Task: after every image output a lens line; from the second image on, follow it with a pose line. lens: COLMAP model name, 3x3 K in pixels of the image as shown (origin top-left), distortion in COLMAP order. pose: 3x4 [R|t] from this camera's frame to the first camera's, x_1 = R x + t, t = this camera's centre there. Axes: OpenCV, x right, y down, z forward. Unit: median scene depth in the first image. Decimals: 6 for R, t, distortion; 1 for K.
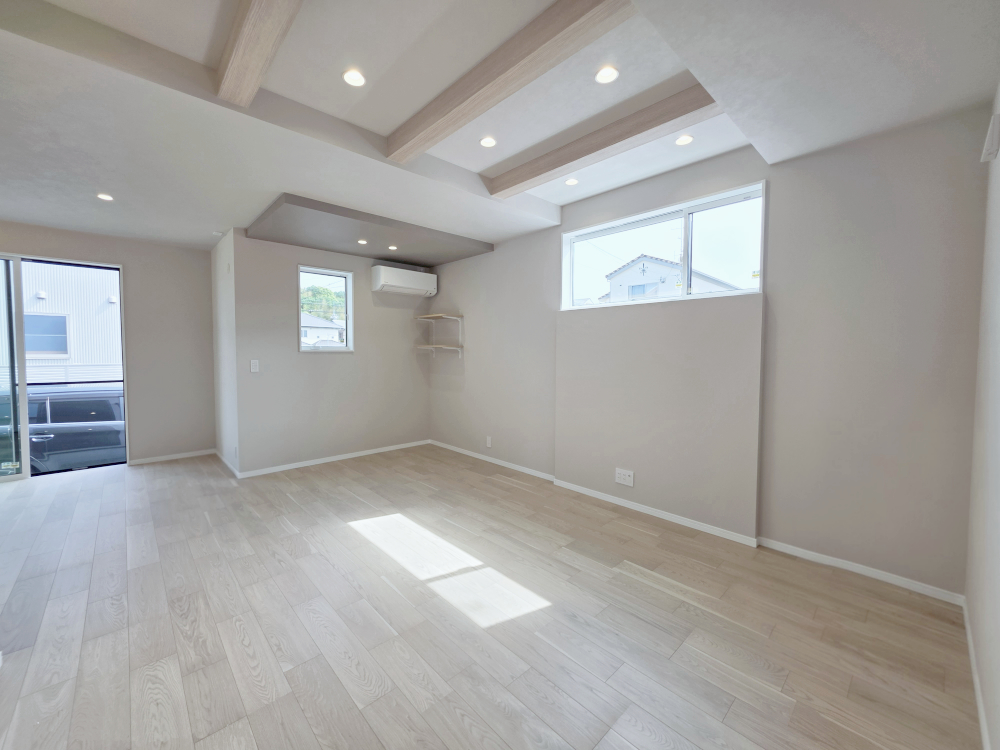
lens RADIAL K [[400.6, 0, 498.8], [0, 400.6, 370.8], [0, 0, 1]] dist [-0.006486, 0.004536]
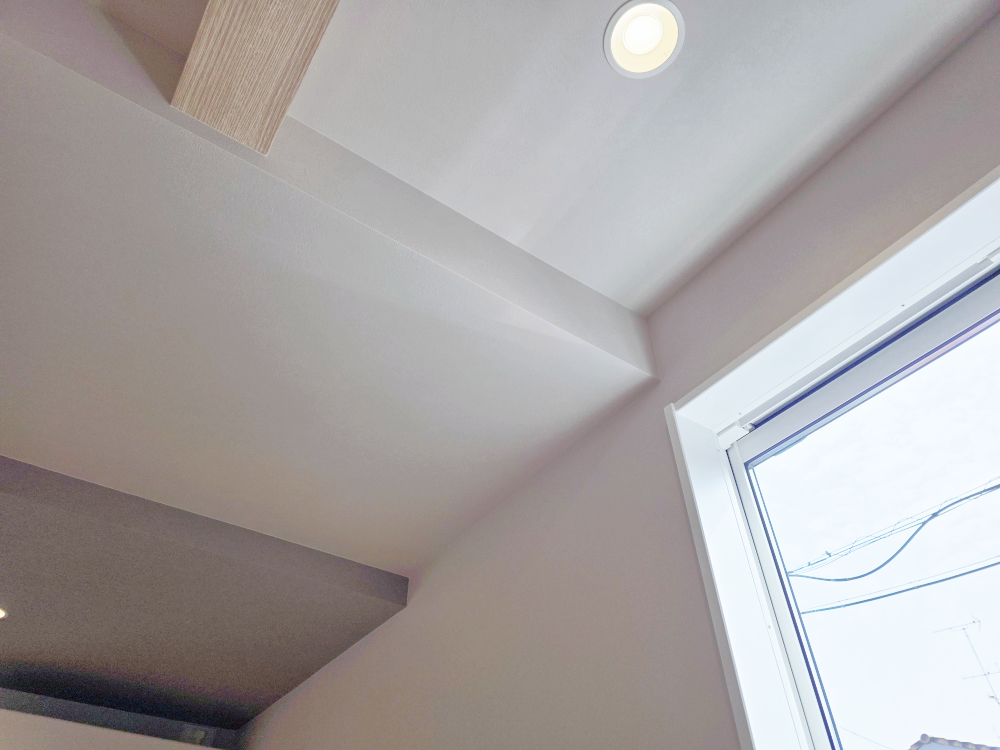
lens RADIAL K [[671.5, 0, 500.0], [0, 671.5, 375.0], [0, 0, 1]] dist [0.068341, -0.070063]
pose [[0.989902, -0.104731, -0.095530, 0.148444], [0.005964, 0.704082, -0.710093, -0.174827], [0.141630, 0.702353, 0.697597, 1.009223]]
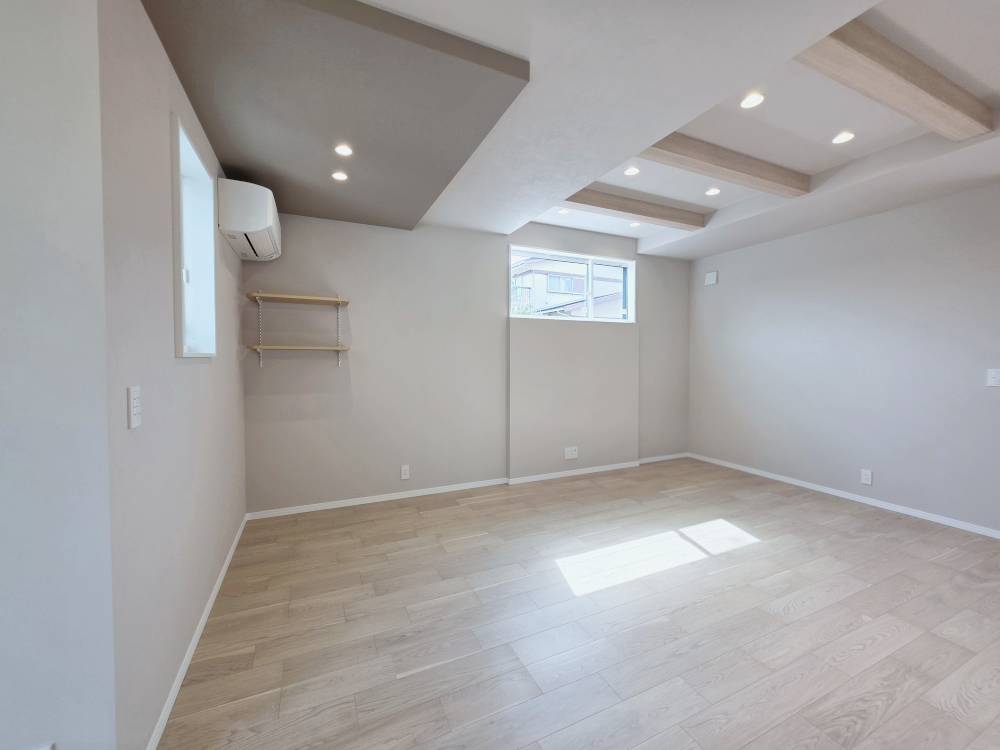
lens RADIAL K [[400.6, 0, 498.8], [0, 400.6, 370.8], [0, 0, 1]] dist [-0.006486, 0.004536]
pose [[0.317083, -0.036400, 0.947699, -1.141137], [0.047936, 0.998601, 0.022316, -0.046134], [-0.947186, 0.038352, 0.318384, 0.936352]]
